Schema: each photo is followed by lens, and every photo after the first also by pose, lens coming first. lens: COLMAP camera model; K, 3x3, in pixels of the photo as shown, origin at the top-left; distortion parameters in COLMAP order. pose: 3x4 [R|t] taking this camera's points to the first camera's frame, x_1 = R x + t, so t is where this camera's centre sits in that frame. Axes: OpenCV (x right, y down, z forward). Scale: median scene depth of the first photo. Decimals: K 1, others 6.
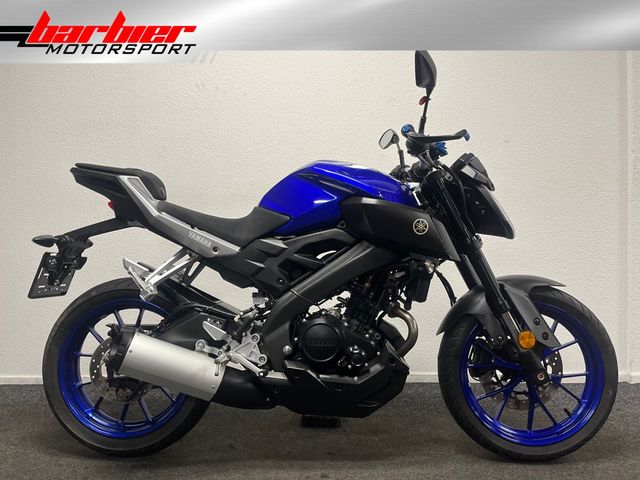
lens RADIAL K [[480.2, 0, 320.0], [0, 480.2, 240.0], [0, 0, 1]] dist [0.092207, -0.134287]
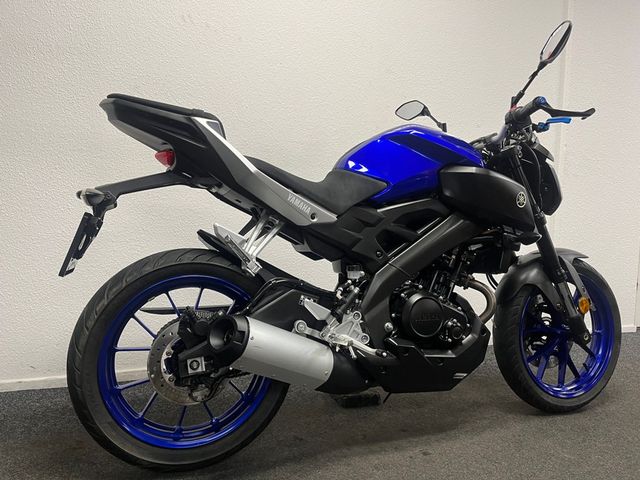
lens RADIAL K [[480.2, 0, 320.0], [0, 480.2, 240.0], [0, 0, 1]] dist [0.092207, -0.134287]
pose [[0.920146, 0.011301, 0.391412, -0.542680], [-0.029704, 0.998718, 0.040996, 0.026018], [-0.390447, -0.049349, 0.919302, 0.201922]]
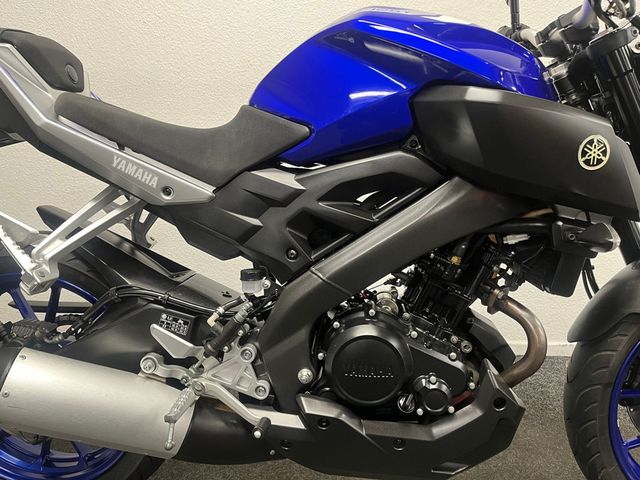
lens RADIAL K [[480.2, 0, 320.0], [0, 480.2, 240.0], [0, 0, 1]] dist [0.092207, -0.134287]
pose [[0.999553, 0.010814, -0.027856, -0.036420], [-0.004638, 0.977069, 0.212871, -0.041107], [0.029519, -0.212647, 0.976683, 0.482058]]
